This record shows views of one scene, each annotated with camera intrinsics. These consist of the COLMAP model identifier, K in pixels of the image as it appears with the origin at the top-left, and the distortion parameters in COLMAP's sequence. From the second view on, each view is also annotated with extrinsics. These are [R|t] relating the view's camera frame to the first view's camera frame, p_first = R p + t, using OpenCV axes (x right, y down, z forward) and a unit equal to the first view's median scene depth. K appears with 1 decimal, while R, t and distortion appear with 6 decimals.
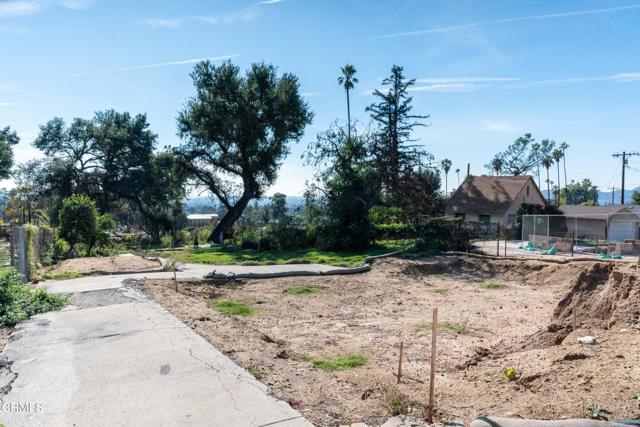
lens RADIAL K [[456.0, 0, 320.0], [0, 456.0, 213.5], [0, 0, 1]] dist [0.004301, 0.001536]
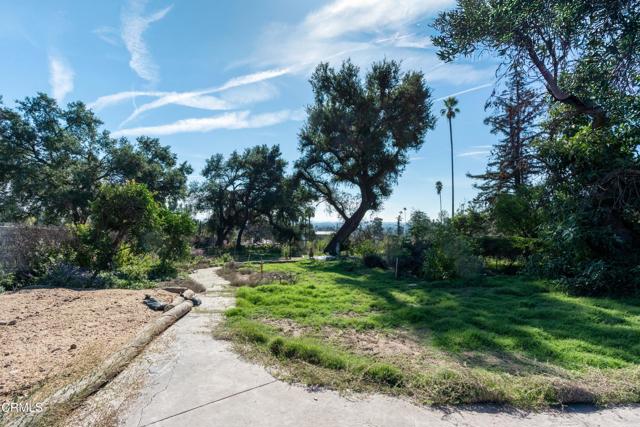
lens RADIAL K [[290.1, 0, 320.9], [0, 290.1, 209.5], [0, 0, 1]] dist [0.001418, 0.000088]
pose [[0.962949, -0.003680, -0.269660, -0.068954], [-0.017675, 0.996896, -0.076722, 0.013842], [0.269105, 0.078645, 0.959894, 0.319169]]
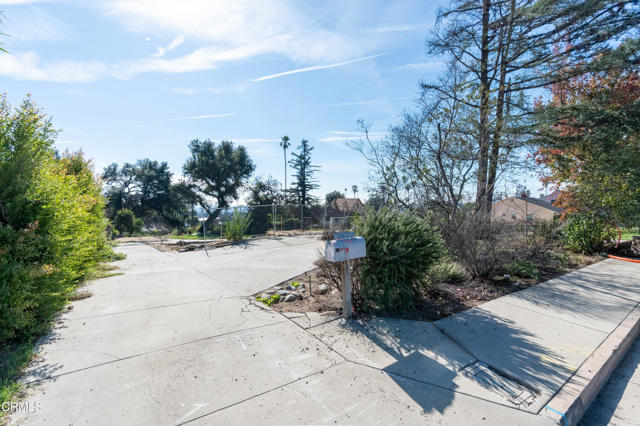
lens RADIAL K [[290.1, 0, 320.9], [0, 290.1, 209.0], [0, 0, 1]] dist [0.001418, 0.000088]
pose [[0.994855, -0.000010, 0.101310, 0.112726], [0.002894, 0.999595, -0.028317, 0.000392], [-0.101269, 0.028465, 0.994452, -0.203309]]
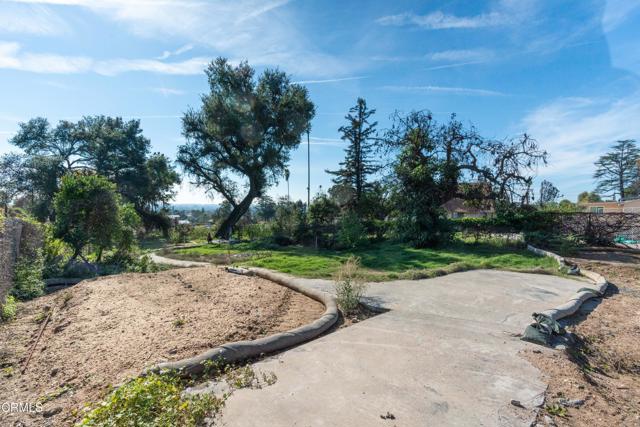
lens RADIAL K [[288.1, 0, 320.0], [0, 288.1, 213.5], [0, 0, 1]] dist [0.000197, 0.000541]
pose [[0.967452, 0.007359, 0.252947, -0.146767], [-0.005115, 0.999942, -0.009526, 0.010311], [-0.253002, 0.007922, 0.967433, 0.242651]]
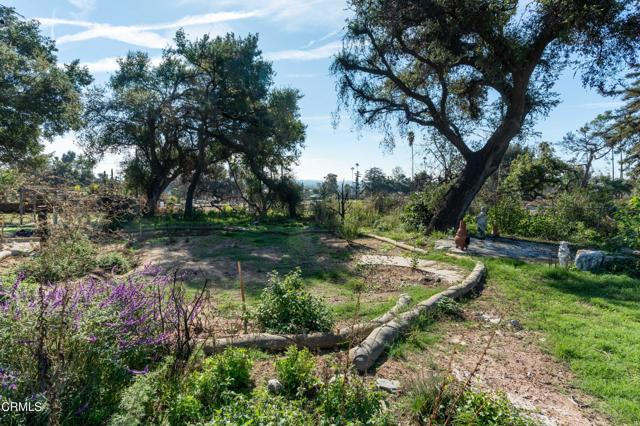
lens RADIAL K [[309.5, 0, 318.1], [0, 309.5, 202.5], [0, 0, 1]] dist [-0.000607, 0.000099]
pose [[0.997197, 0.015682, -0.073153, -0.269656], [-0.013080, 0.999270, 0.035906, 0.022766], [0.073663, -0.034849, 0.996674, 0.564914]]
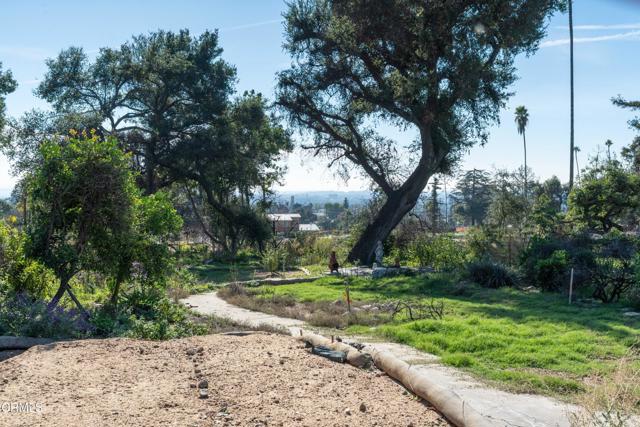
lens RADIAL K [[633.0, 0, 320.0], [0, 633.0, 213.5], [0, 0, 1]] dist [0.016168, 0.006230]
pose [[0.985235, 0.002362, -0.171194, -0.129932], [-0.002674, 0.999995, -0.001593, 0.009933], [0.171189, 0.002027, 0.985236, 0.266058]]
